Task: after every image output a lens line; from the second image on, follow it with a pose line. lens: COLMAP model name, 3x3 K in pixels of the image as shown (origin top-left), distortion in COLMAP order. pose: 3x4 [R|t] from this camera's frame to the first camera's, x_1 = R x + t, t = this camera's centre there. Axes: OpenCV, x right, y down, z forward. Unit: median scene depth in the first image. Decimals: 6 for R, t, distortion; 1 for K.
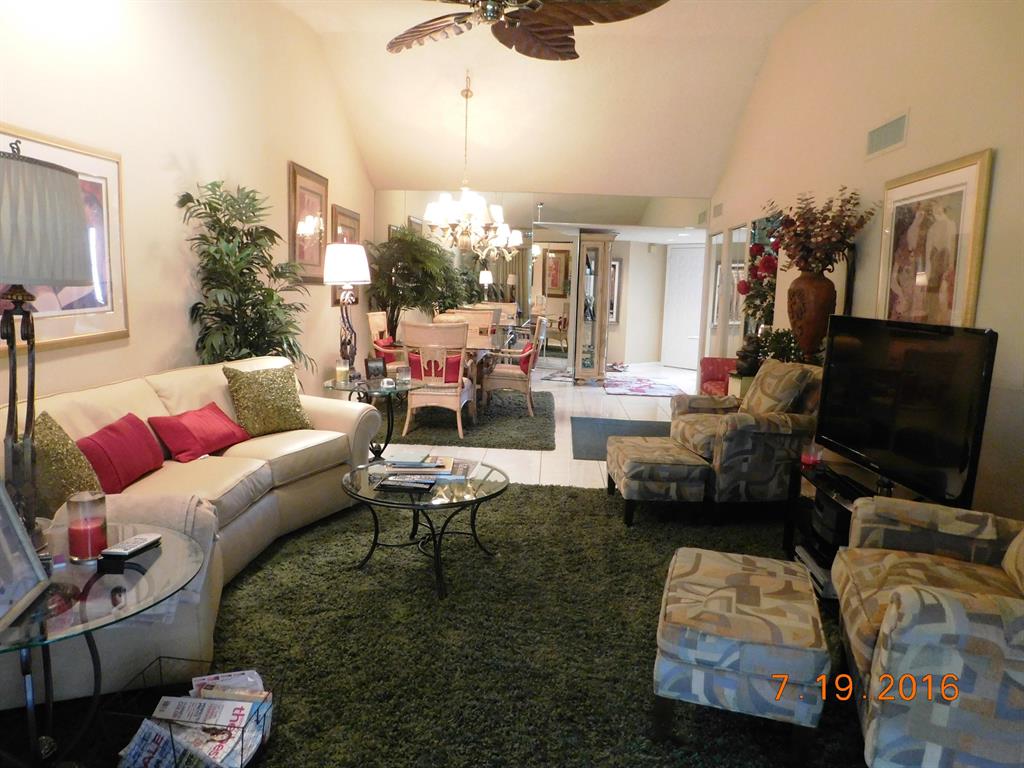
lens RADIAL K [[674.5, 0, 507.8], [0, 674.5, 379.2], [0, 0, 1]] dist [-0.074671, 0.063239]
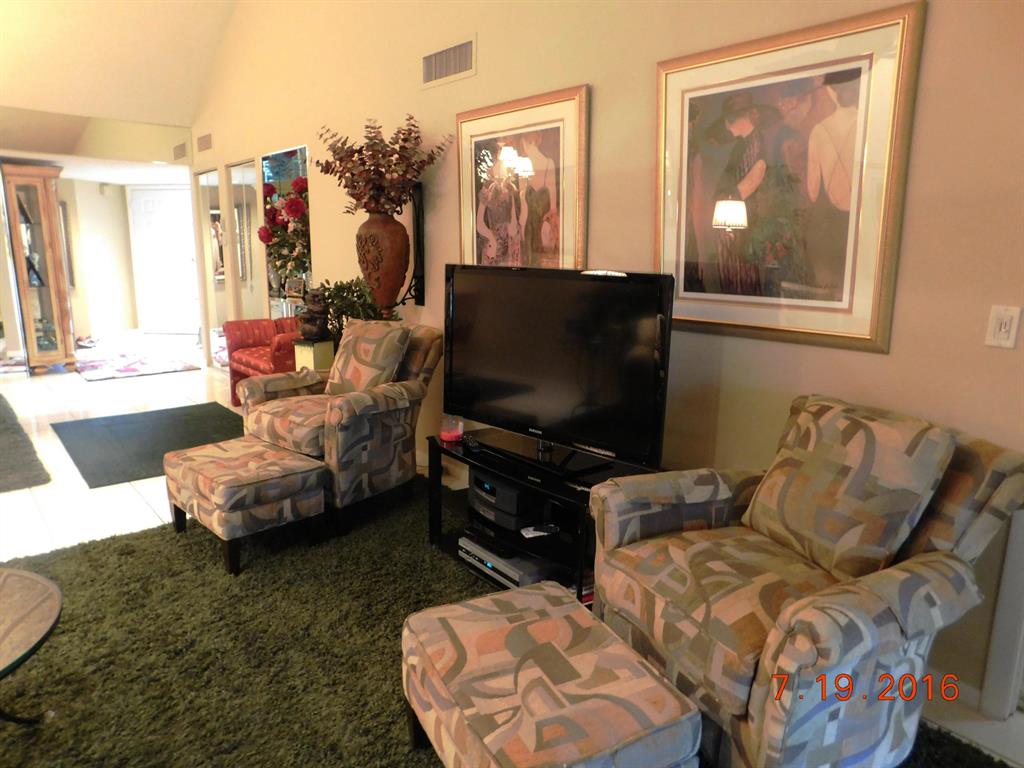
lens RADIAL K [[674.5, 0, 507.8], [0, 674.5, 379.2], [0, 0, 1]] dist [-0.074671, 0.063239]
pose [[0.708588, -0.165054, 0.686047, -0.067849], [0.111279, 0.986230, 0.122339, -0.042397], [-0.696793, -0.010345, 0.717198, 0.285920]]
